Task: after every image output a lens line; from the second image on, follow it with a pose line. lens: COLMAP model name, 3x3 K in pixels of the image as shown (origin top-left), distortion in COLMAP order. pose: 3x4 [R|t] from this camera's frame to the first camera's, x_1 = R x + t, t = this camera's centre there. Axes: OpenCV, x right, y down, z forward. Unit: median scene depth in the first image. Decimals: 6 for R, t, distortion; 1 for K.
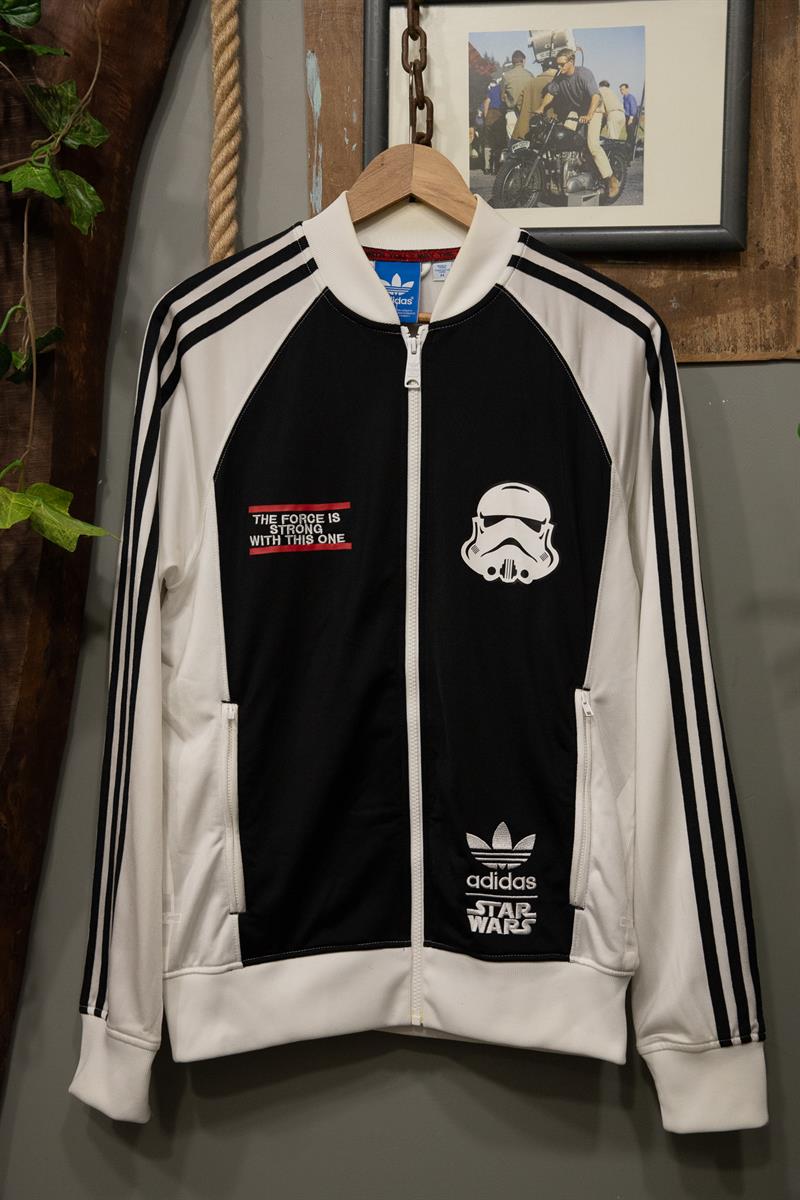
lens RADIAL K [[1409.3, 0, 379.3], [0, 1409.3, 621.3], [0, 0, 1]] dist [0.031791, 0.000000]
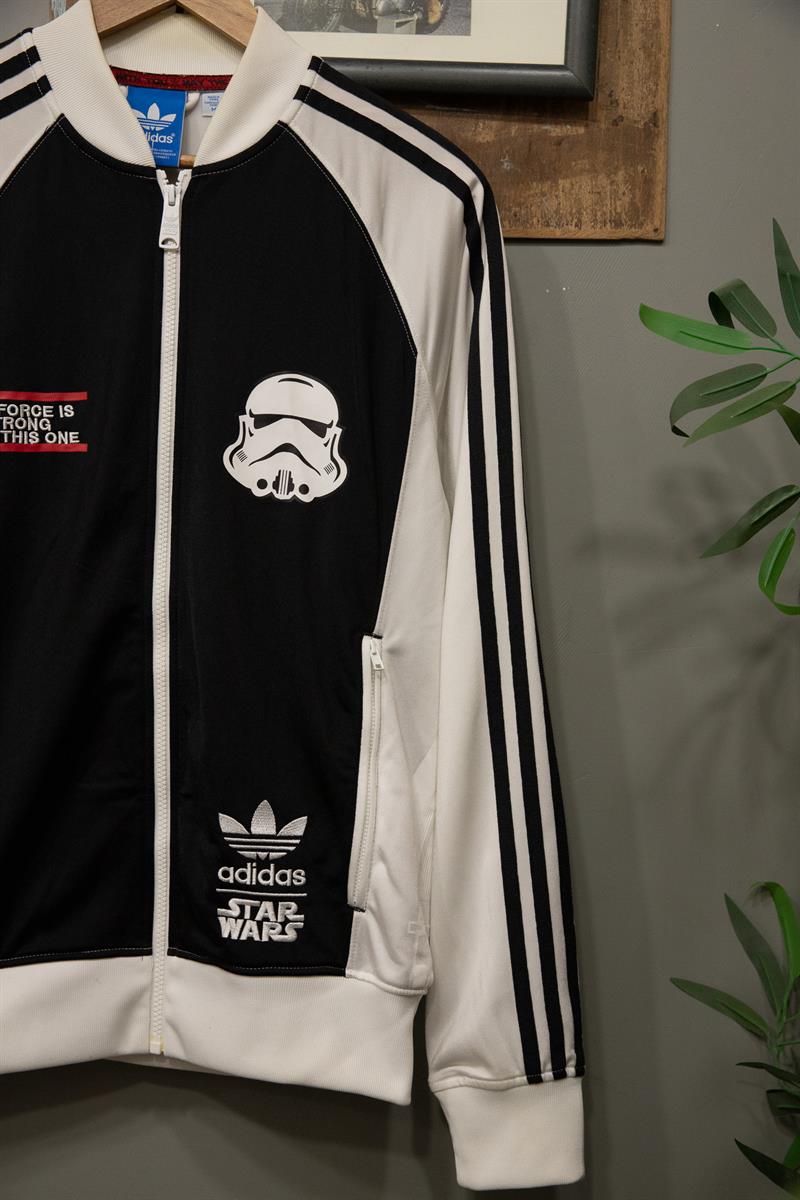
lens RADIAL K [[1463.1, 0, 393.0], [0, 1463.1, 628.1], [0, 0, 1]] dist [0.044875, 0.000000]
pose [[0.997436, 0.027710, 0.065980, 0.099397], [-0.028598, 0.999512, 0.012553, 0.032254], [-0.065600, -0.014408, 0.997742, 0.169910]]
